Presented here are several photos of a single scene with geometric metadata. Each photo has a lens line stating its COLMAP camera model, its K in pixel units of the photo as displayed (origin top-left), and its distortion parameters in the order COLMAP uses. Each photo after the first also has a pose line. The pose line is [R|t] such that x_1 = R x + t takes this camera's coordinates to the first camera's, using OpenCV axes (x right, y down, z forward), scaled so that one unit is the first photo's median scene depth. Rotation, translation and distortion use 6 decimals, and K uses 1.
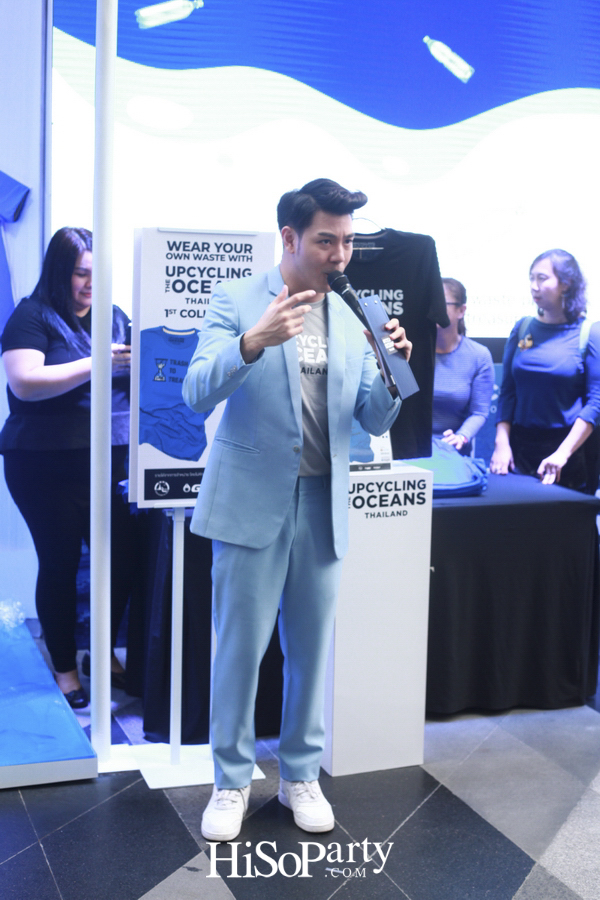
lens RADIAL K [[1316.9, 0, 294.7], [0, 1316.9, 451.5], [0, 0, 1]] dist [-0.101743, 0.000000]
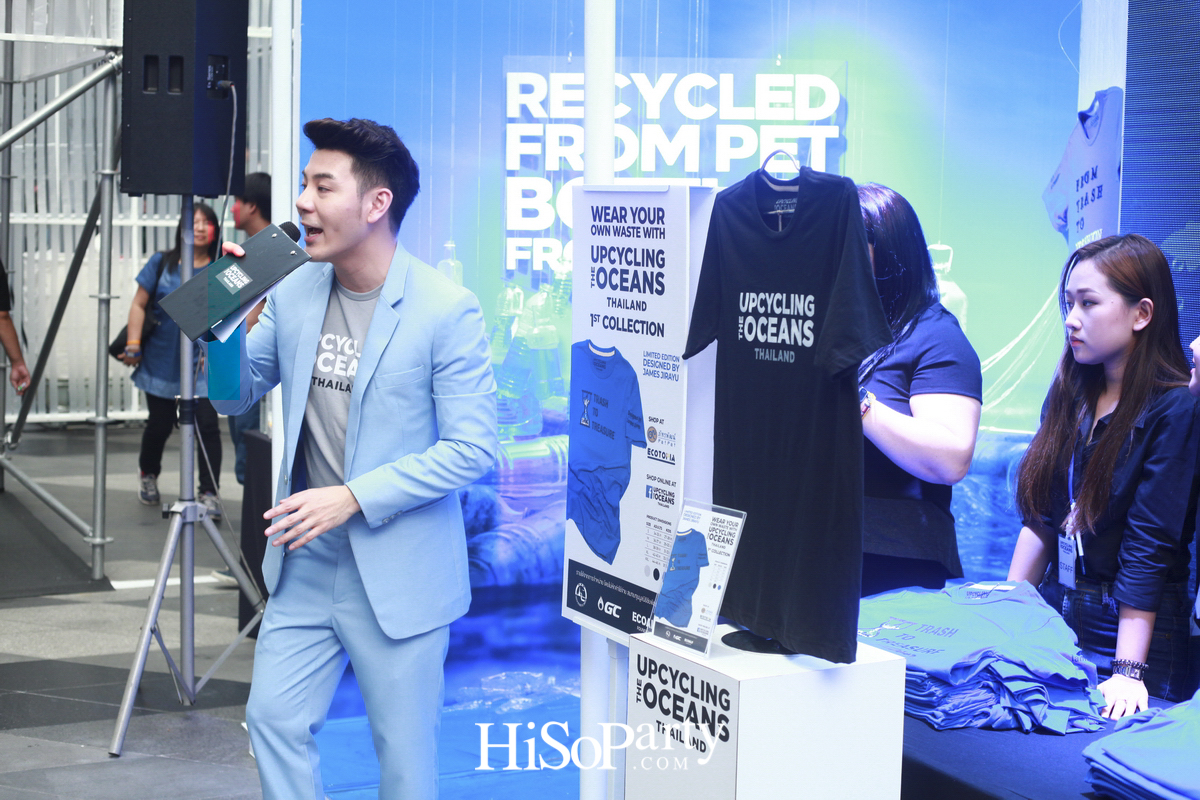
lens RADIAL K [[1755.8, 0, 600.3], [0, 1755.8, 400.5], [0, 0, 1]] dist [-0.101743, 0.000000]
pose [[0.142234, 0.080189, -0.986580, 0.709541], [-0.156037, 0.986067, 0.057651, -0.111712], [0.977457, 0.145743, 0.152765, 0.845214]]
